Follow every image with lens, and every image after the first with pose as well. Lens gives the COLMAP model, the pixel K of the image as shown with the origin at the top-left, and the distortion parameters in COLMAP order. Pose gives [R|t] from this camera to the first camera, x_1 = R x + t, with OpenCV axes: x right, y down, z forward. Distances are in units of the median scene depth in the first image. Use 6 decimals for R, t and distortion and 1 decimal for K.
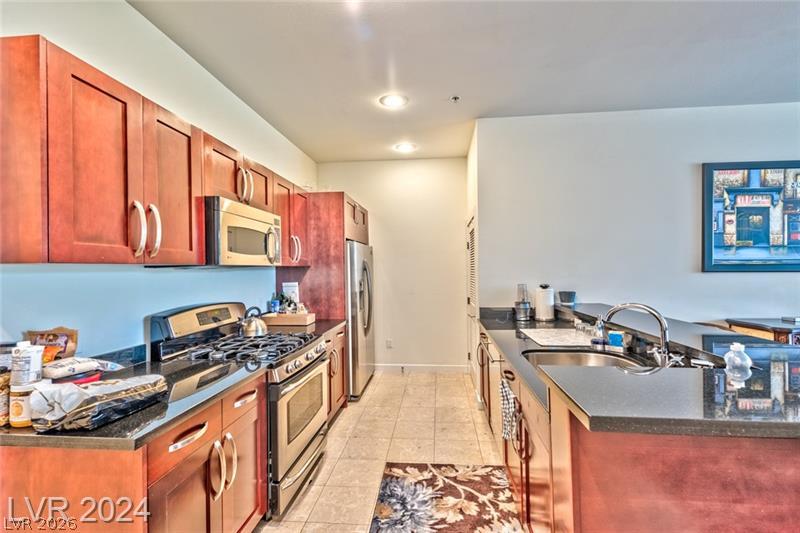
lens RADIAL K [[307.1, 0, 396.9], [0, 307.1, 267.8], [0, 0, 1]] dist [-0.000285, -0.000314]
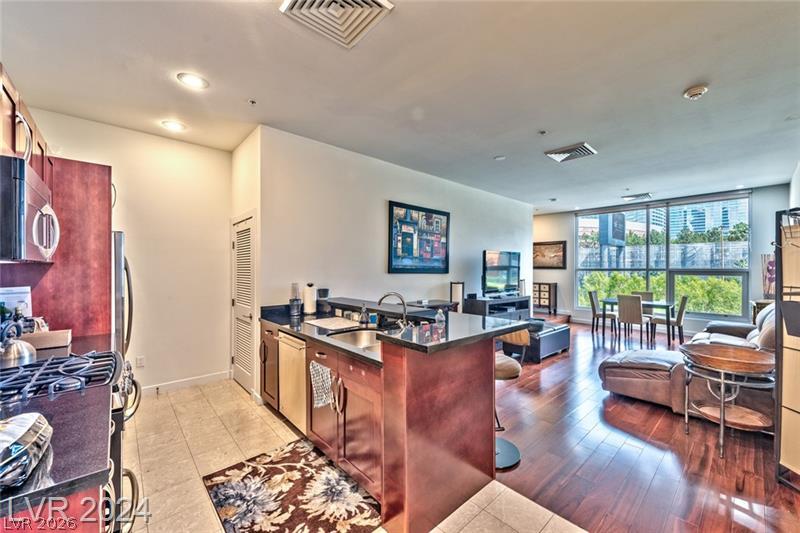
lens RADIAL K [[307.1, 0, 396.9], [0, 307.1, 267.8], [0, 0, 1]] dist [-0.000285, -0.000314]
pose [[0.660508, 0.014864, 0.750672, -0.284940], [-0.011511, 0.999887, -0.009670, 0.003408], [-0.750730, -0.002254, 0.660605, -0.041395]]
